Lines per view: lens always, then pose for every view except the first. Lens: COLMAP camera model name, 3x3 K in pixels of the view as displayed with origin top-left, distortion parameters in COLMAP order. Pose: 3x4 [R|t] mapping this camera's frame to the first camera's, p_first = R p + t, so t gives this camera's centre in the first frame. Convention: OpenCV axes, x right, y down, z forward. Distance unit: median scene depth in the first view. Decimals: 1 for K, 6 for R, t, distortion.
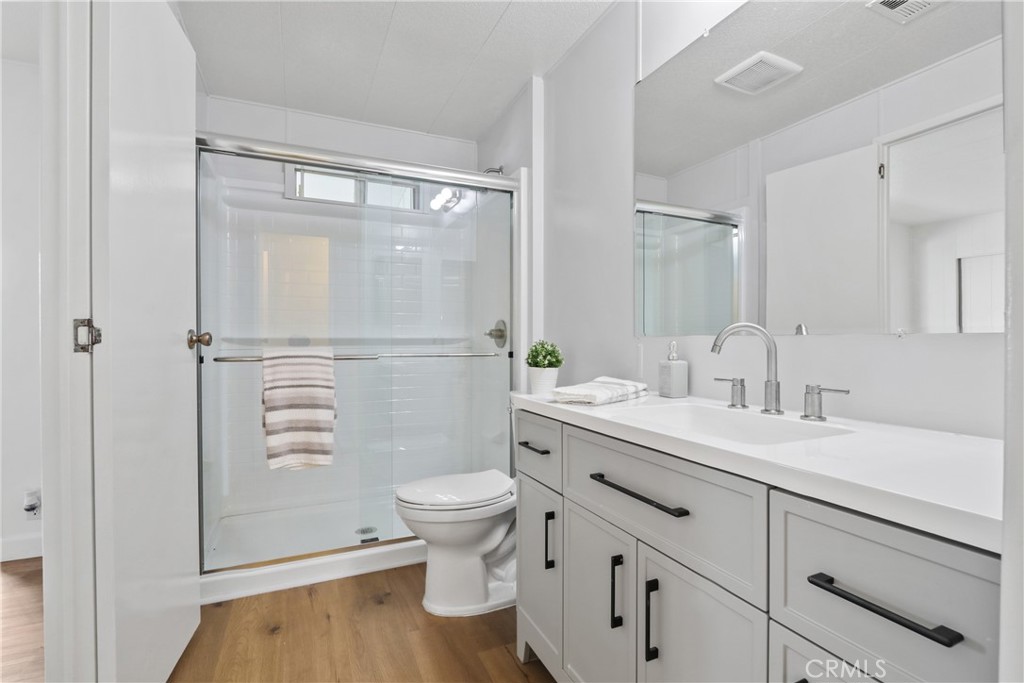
lens RADIAL K [[479.1, 0, 514.5], [0, 479.1, 339.0], [0, 0, 1]] dist [-0.015464, 0.001352]
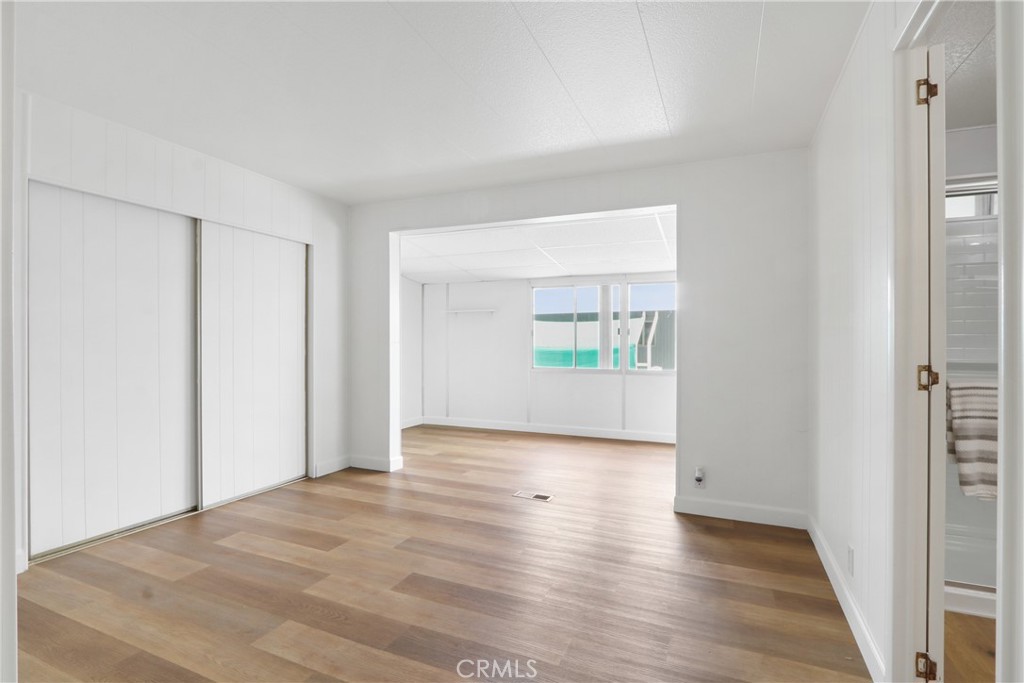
lens RADIAL K [[479.1, 0, 515.2], [0, 479.1, 340.5], [0, 0, 1]] dist [-0.015464, 0.001352]
pose [[0.663099, 0.001429, -0.748530, -0.384528], [-0.004396, 0.999988, -0.001985, -0.058889], [0.748519, 0.004606, 0.663098, -0.417226]]
